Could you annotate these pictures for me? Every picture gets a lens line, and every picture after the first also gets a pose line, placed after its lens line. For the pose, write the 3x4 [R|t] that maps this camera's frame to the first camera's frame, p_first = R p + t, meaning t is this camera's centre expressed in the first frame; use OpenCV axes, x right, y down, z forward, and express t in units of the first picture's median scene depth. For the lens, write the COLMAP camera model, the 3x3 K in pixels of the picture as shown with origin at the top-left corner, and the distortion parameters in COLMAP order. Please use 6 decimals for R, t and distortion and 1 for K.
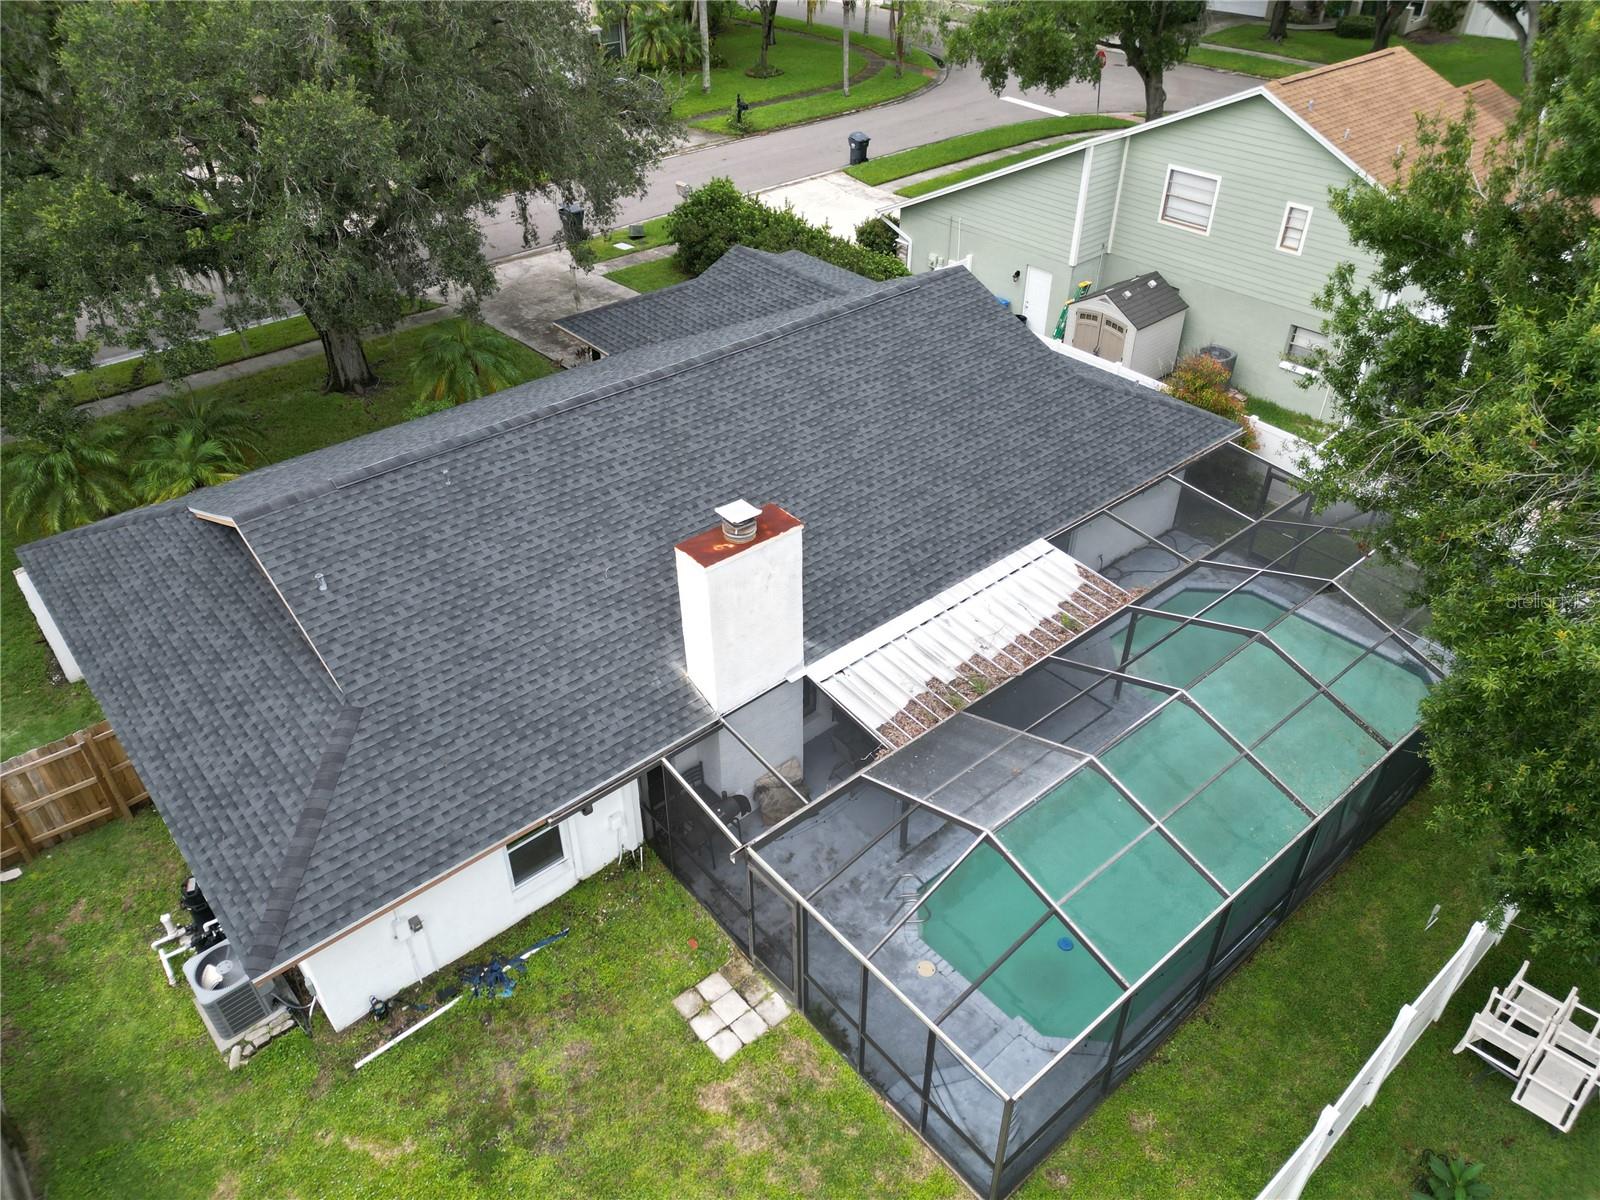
lens RADIAL K [[1103.9, 0, 800.0], [0, 1103.9, 600.0], [0, 0, 1]] dist [0.055809, -0.055277]
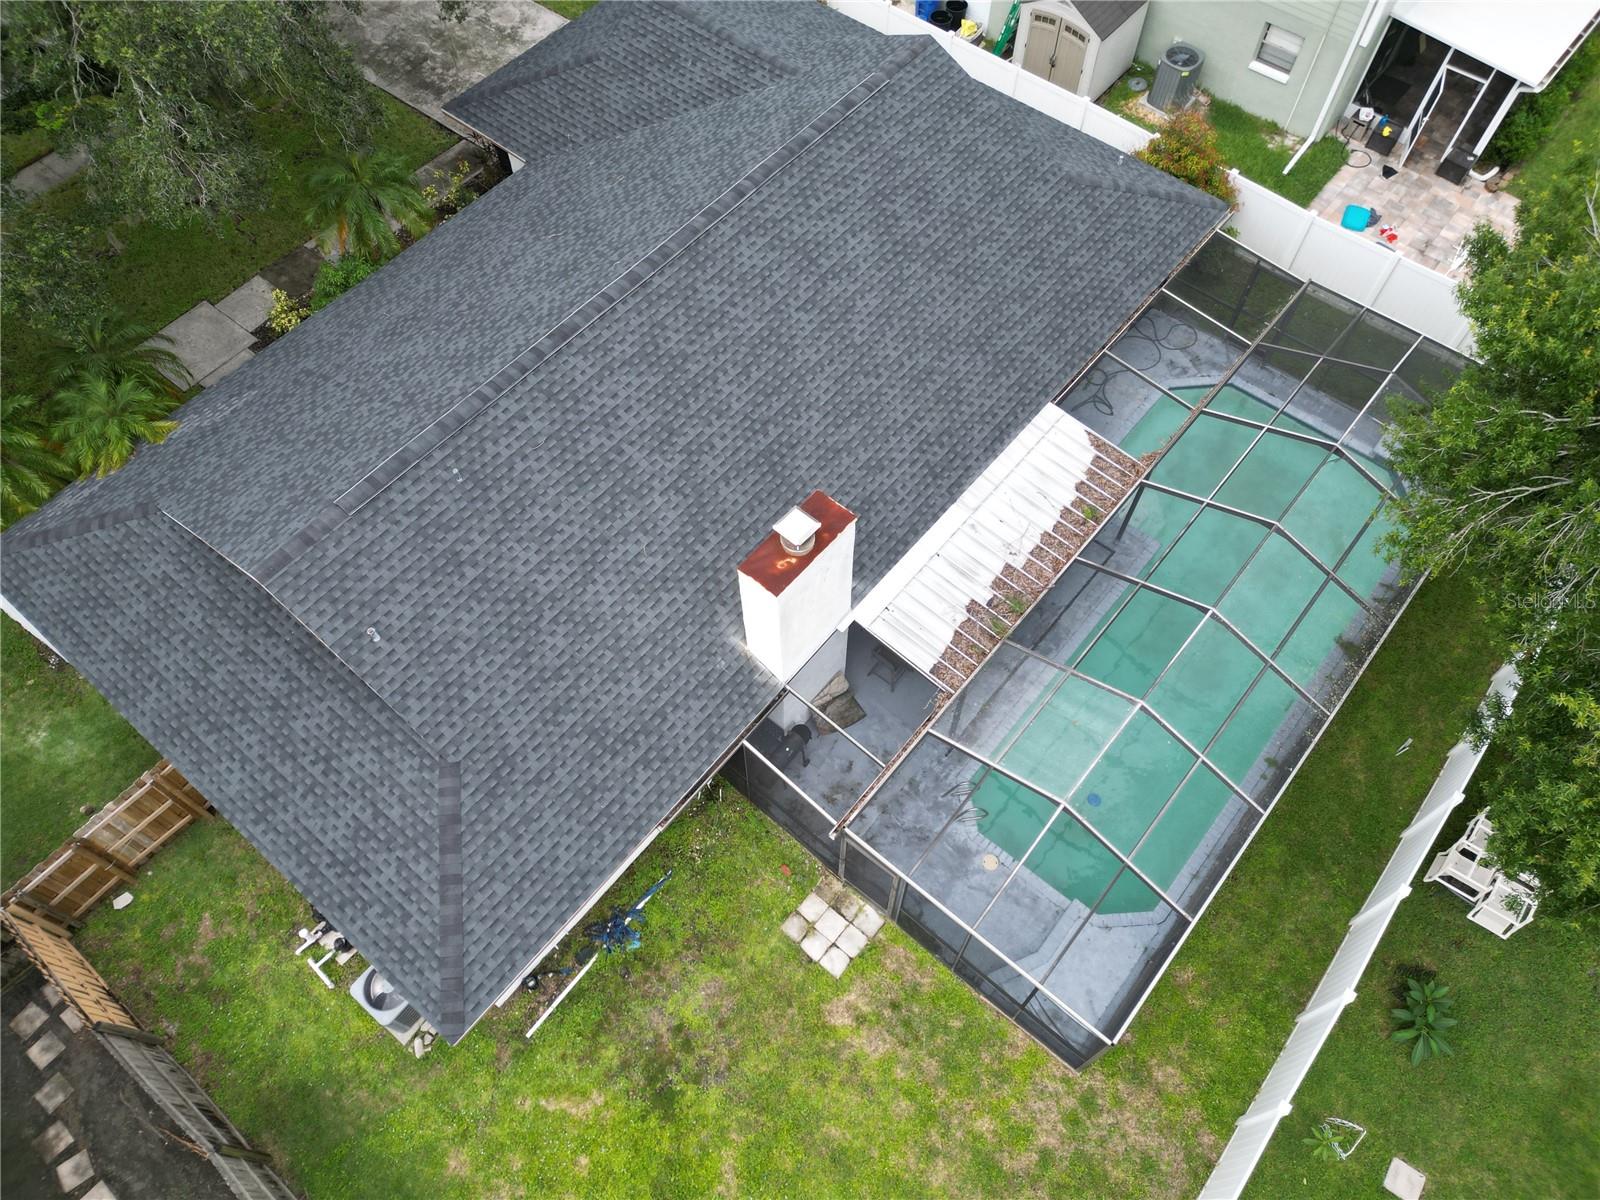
lens RADIAL K [[1103.9, 0, 800.0], [0, 1103.9, 600.0], [0, 0, 1]] dist [0.055809, -0.055277]
pose [[0.986319, -0.141748, 0.084154, -0.138695], [0.097554, 0.913412, 0.395173, -0.388635], [-0.132882, -0.381557, 0.914744, 0.071610]]
